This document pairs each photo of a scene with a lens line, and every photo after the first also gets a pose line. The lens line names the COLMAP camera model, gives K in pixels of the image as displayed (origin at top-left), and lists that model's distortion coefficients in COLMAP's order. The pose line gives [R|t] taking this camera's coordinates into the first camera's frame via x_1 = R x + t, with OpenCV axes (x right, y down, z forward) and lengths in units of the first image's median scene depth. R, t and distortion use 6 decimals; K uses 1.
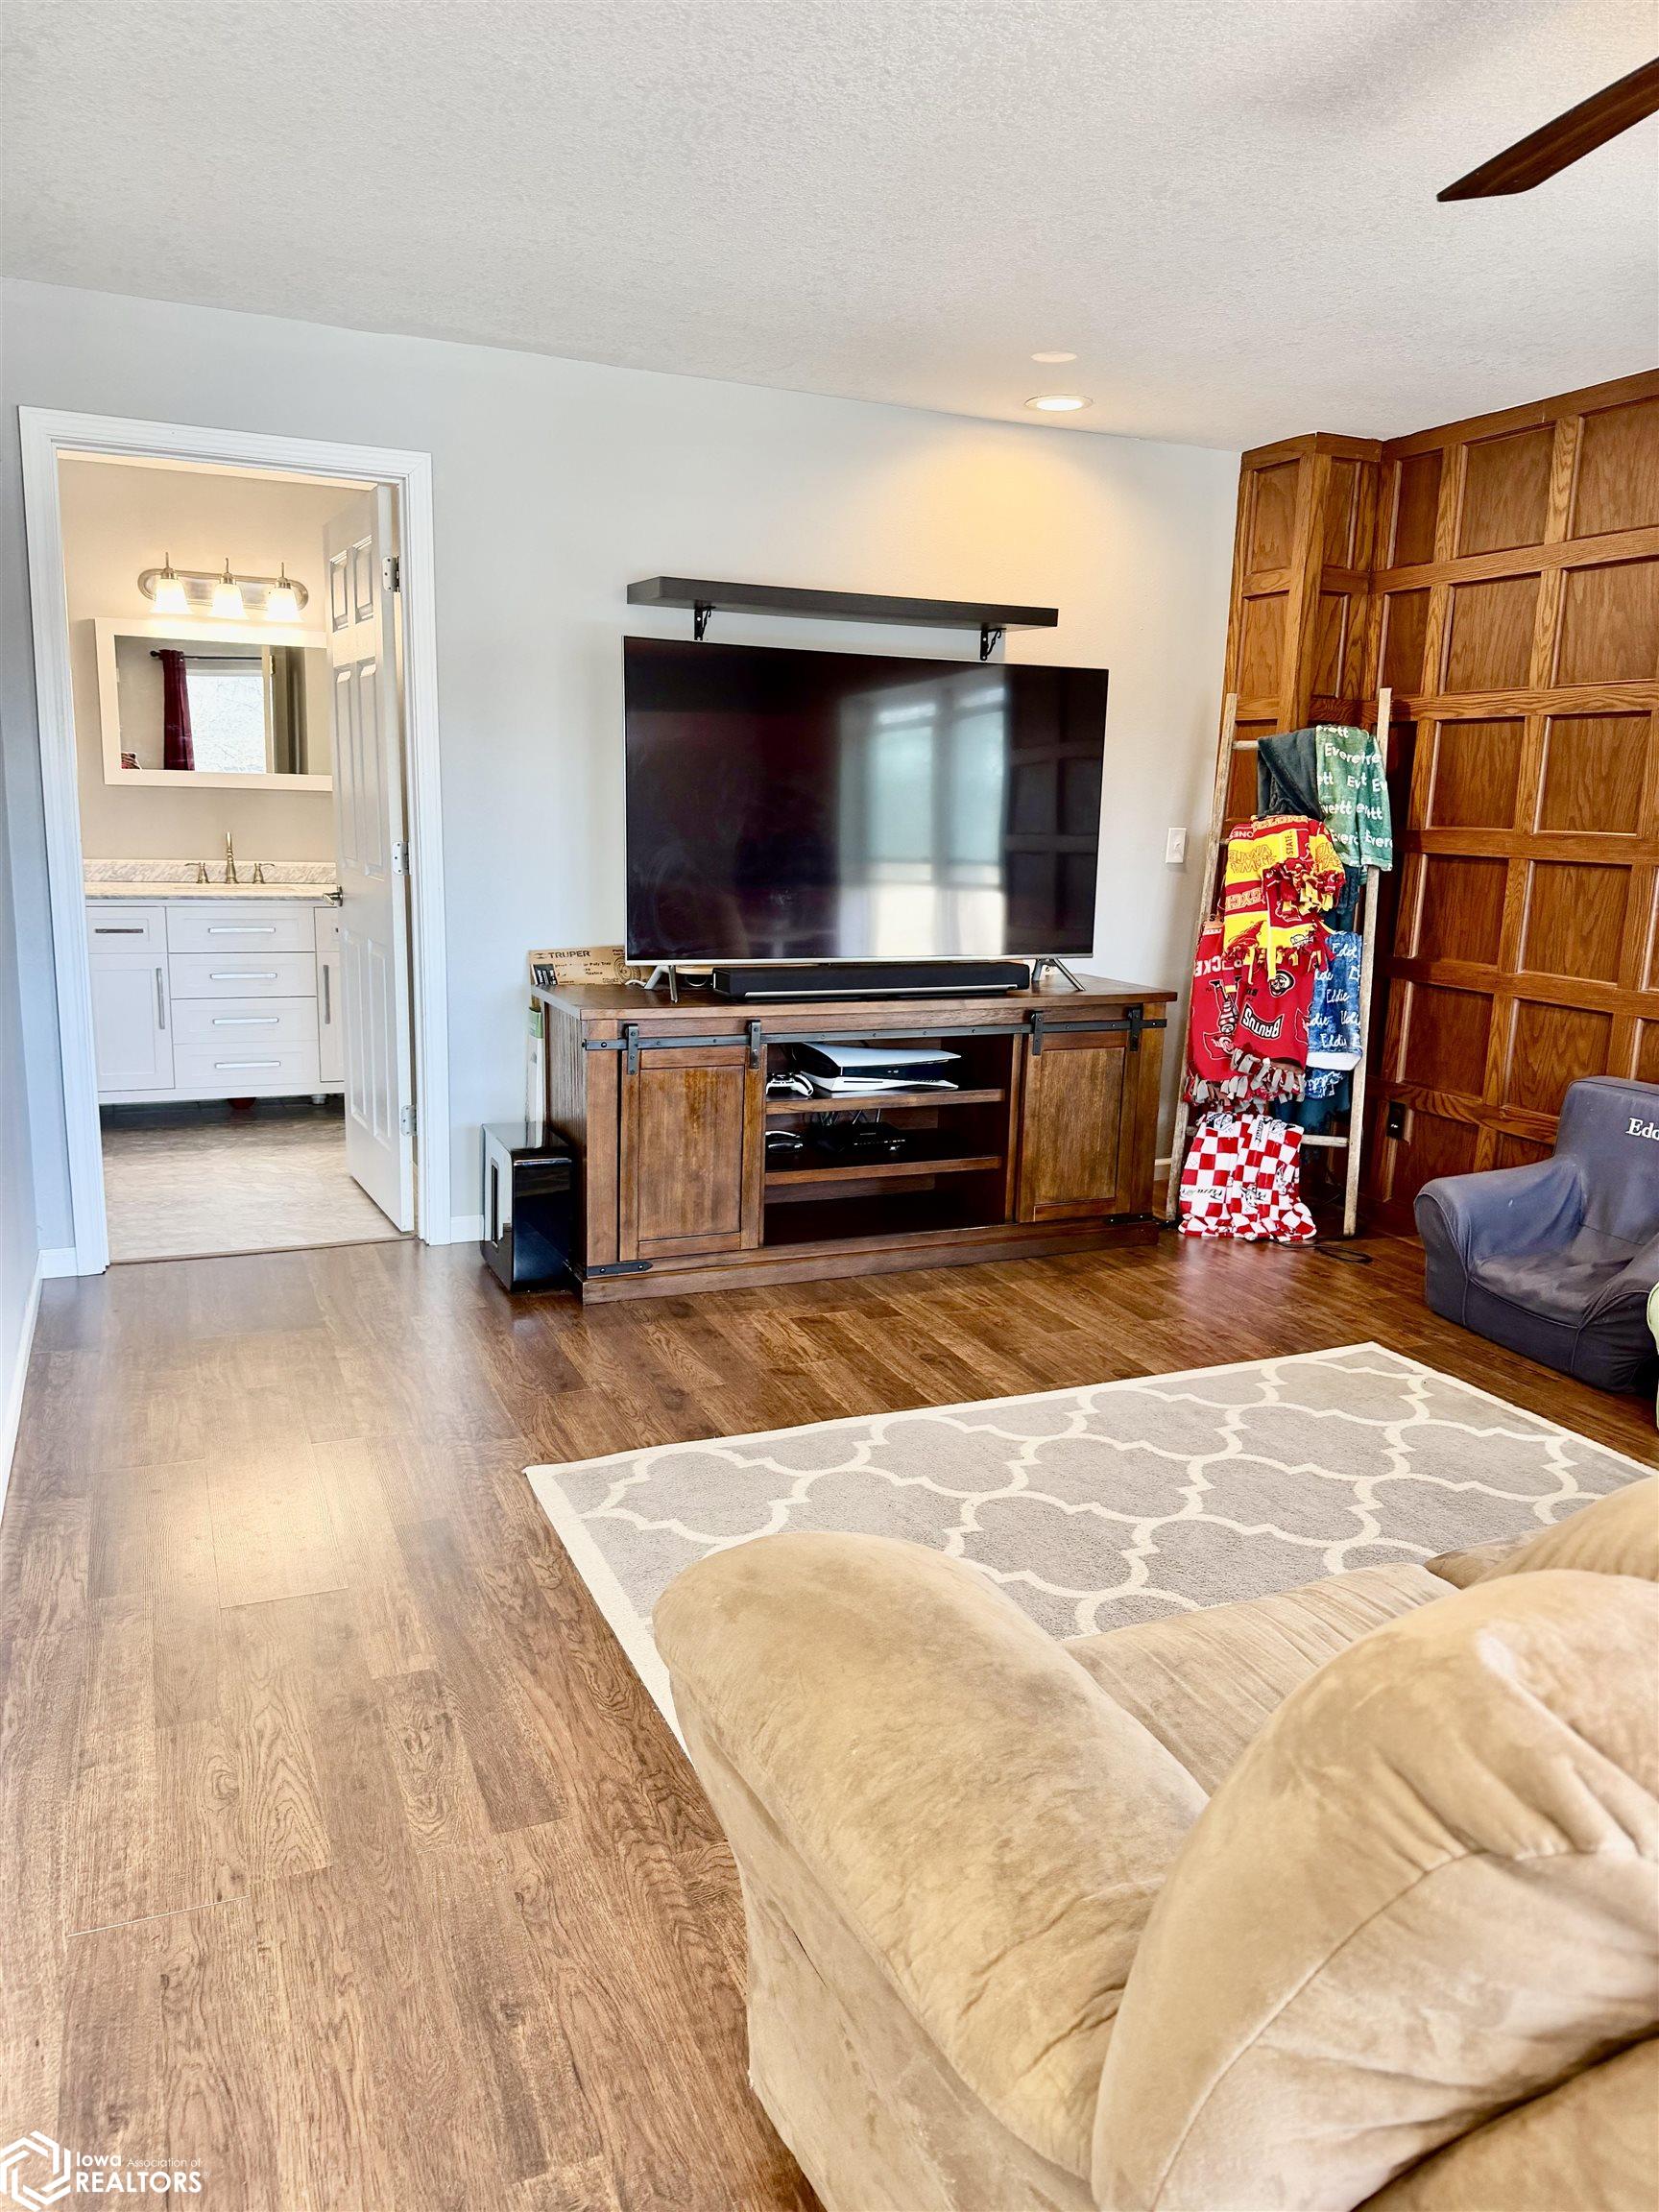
lens RADIAL K [[1520.7, 0, 817.0], [0, 1520.7, 1106.3], [0, 0, 1]] dist [0.059711, -0.098611]
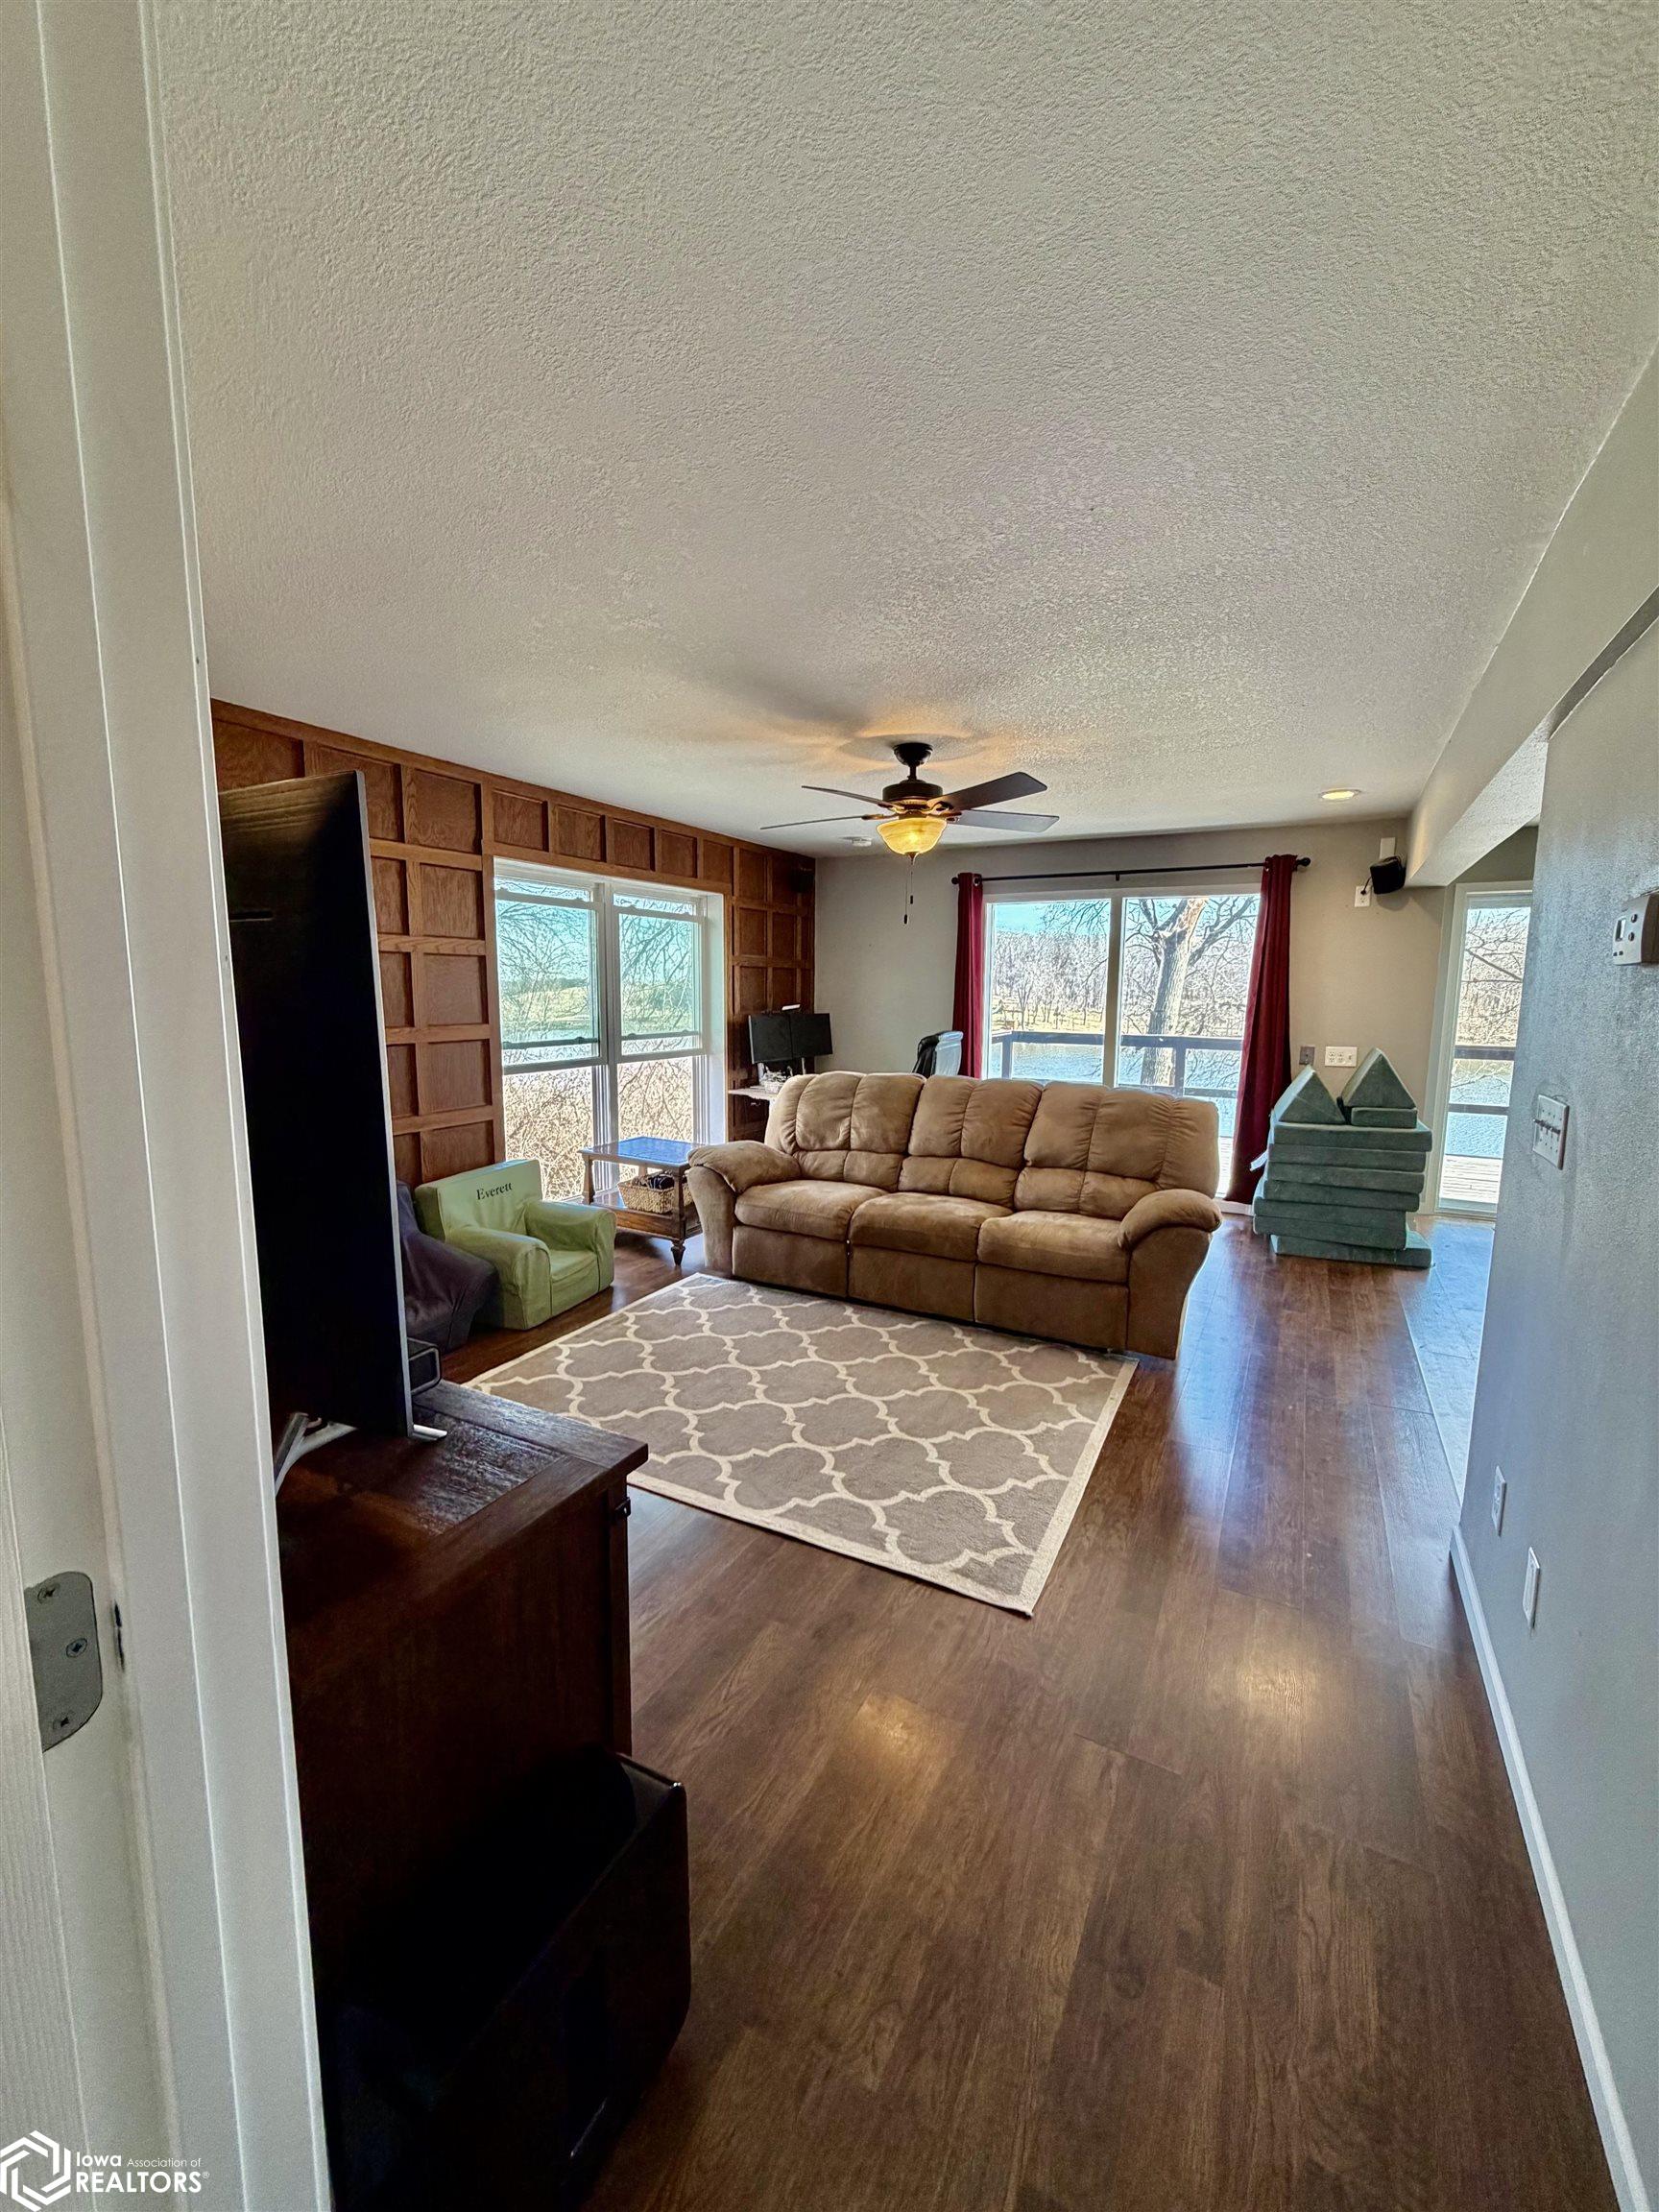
lens RADIAL K [[879.9, 0, 829.8], [0, 879.9, 1100.2], [0, 0, 1]] dist [0.000330, -0.000086]
pose [[-0.626633, -0.132264, 0.768009, -0.474686], [0.126941, 0.955008, 0.268041, -0.293833], [-0.768907, 0.265456, -0.581649, 1.181169]]
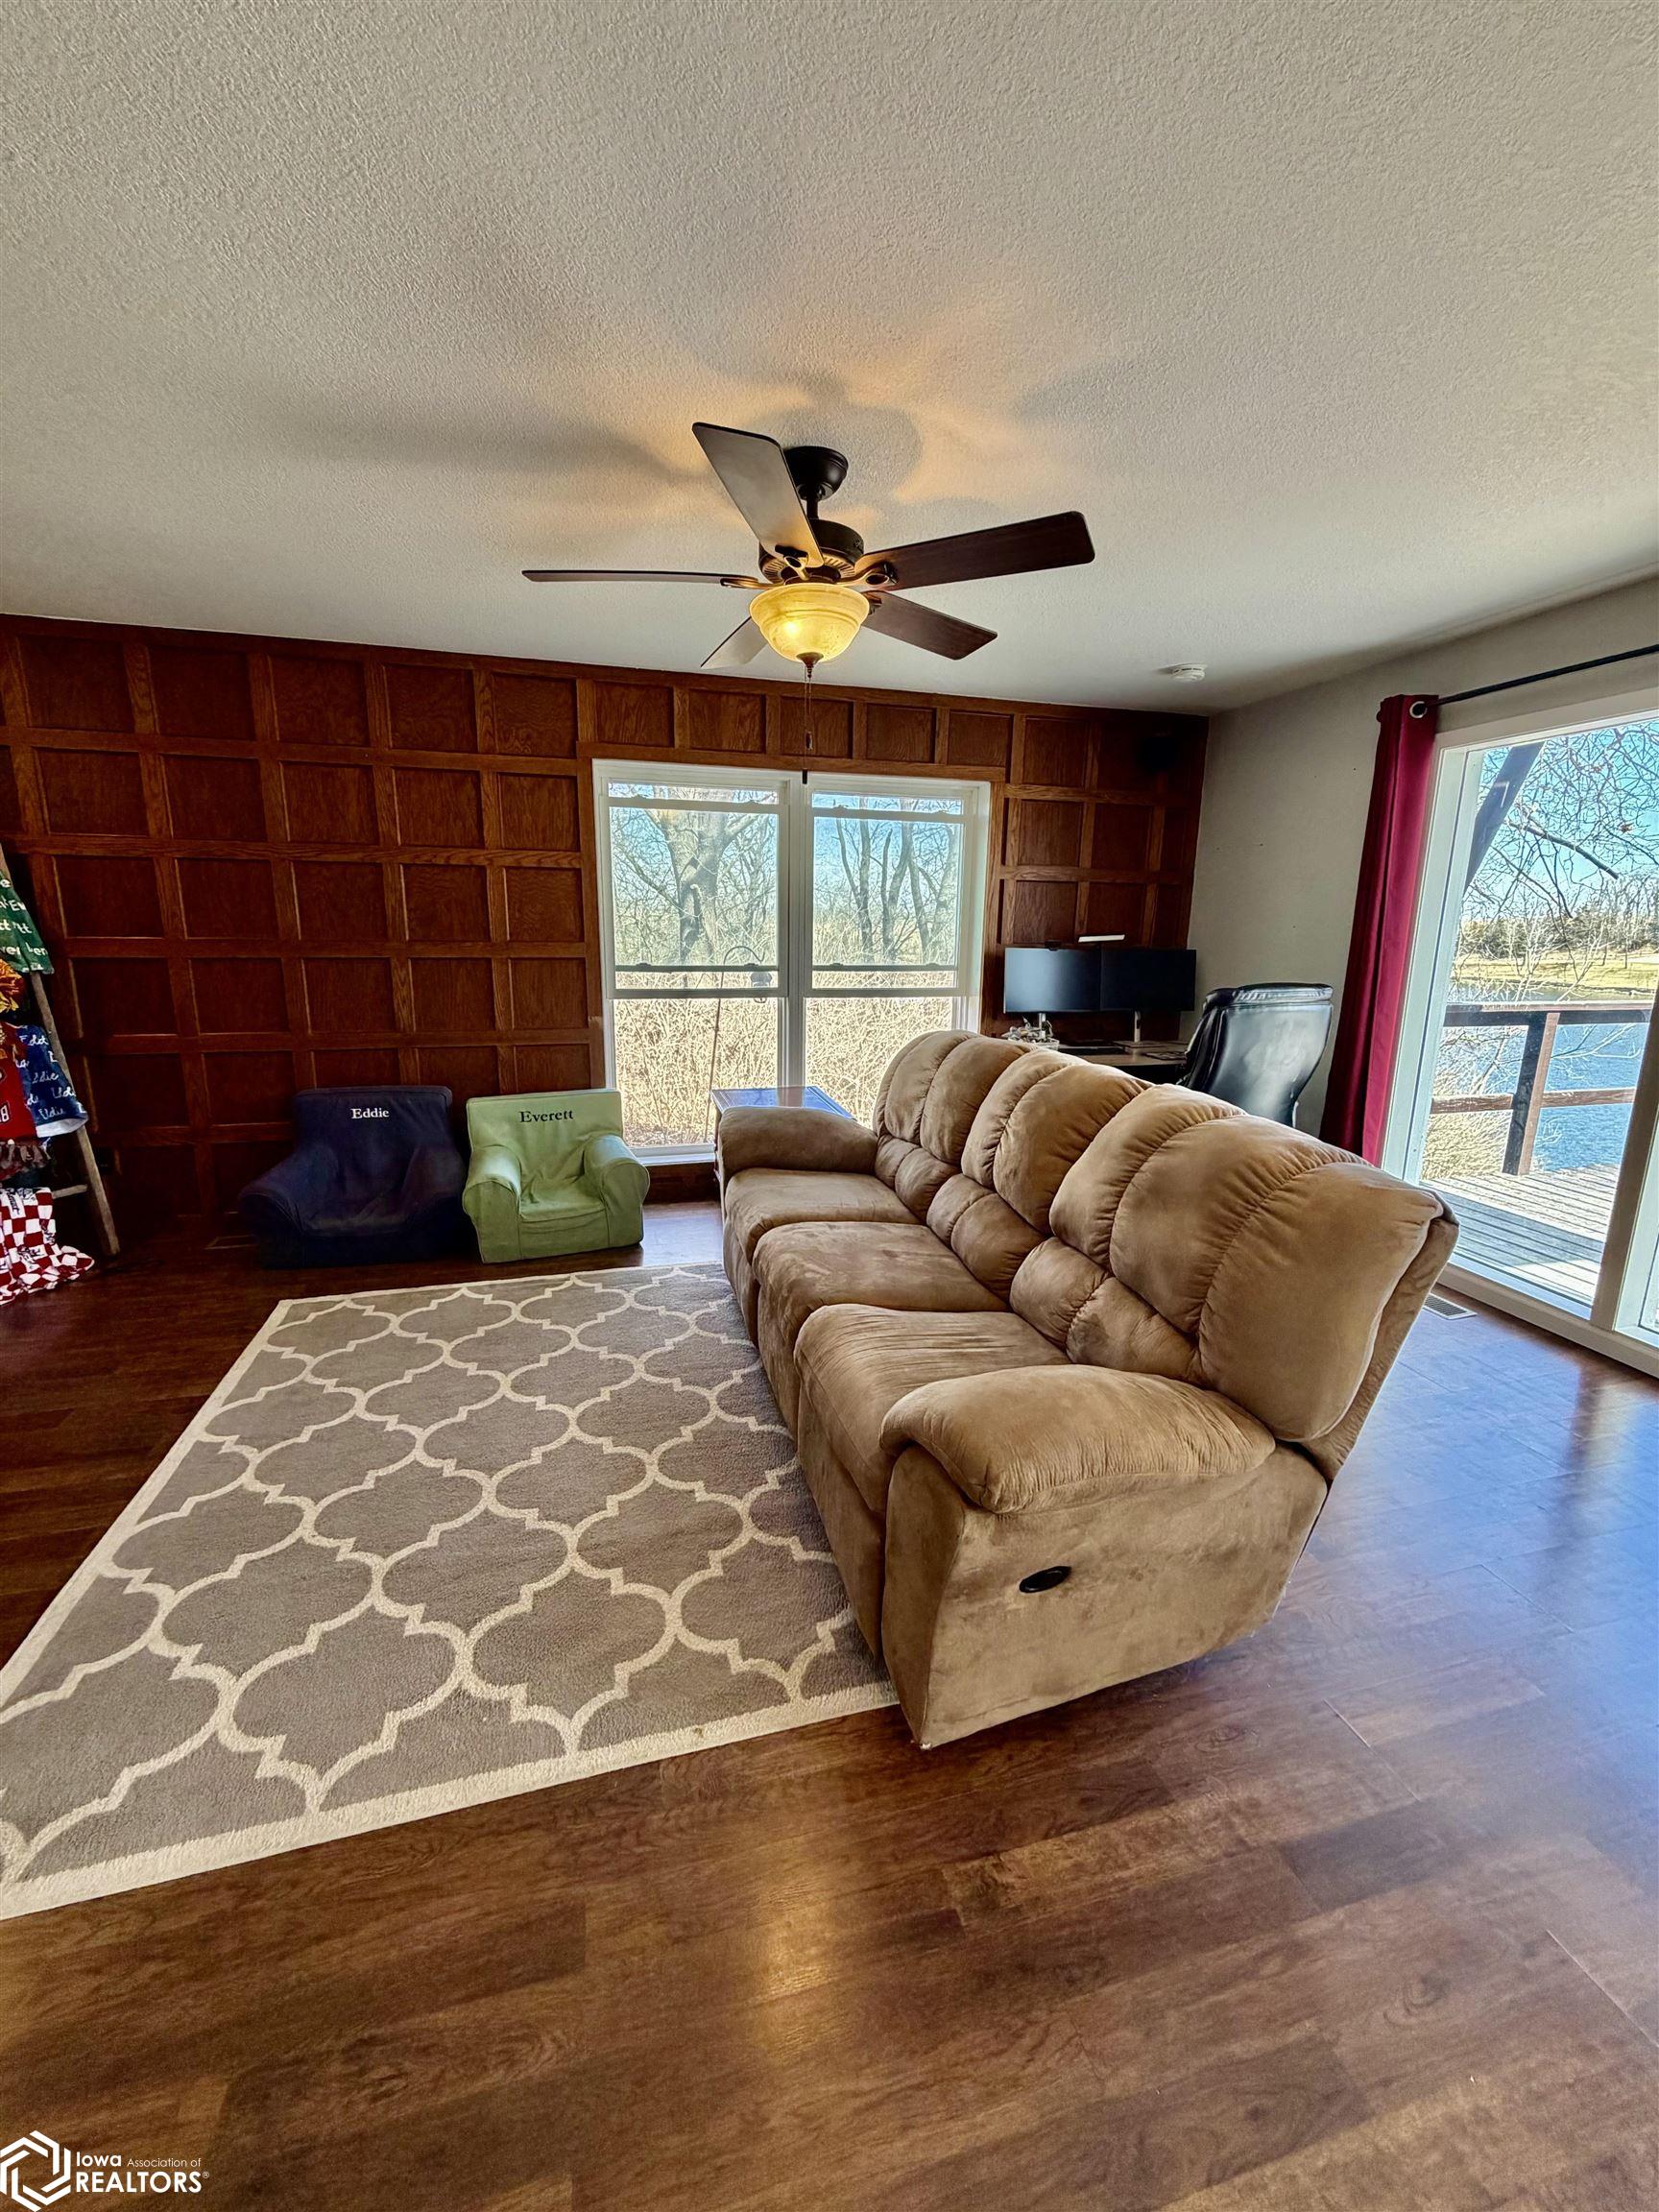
lens RADIAL K [[879.9, 0, 829.8], [0, 879.9, 1100.2], [0, 0, 1]] dist [0.000330, -0.000086]
pose [[0.132640, -0.227554, 0.964689, -0.349767], [0.182851, 0.962202, 0.201826, -0.107835], [-0.974152, 0.149624, 0.169235, 0.352201]]
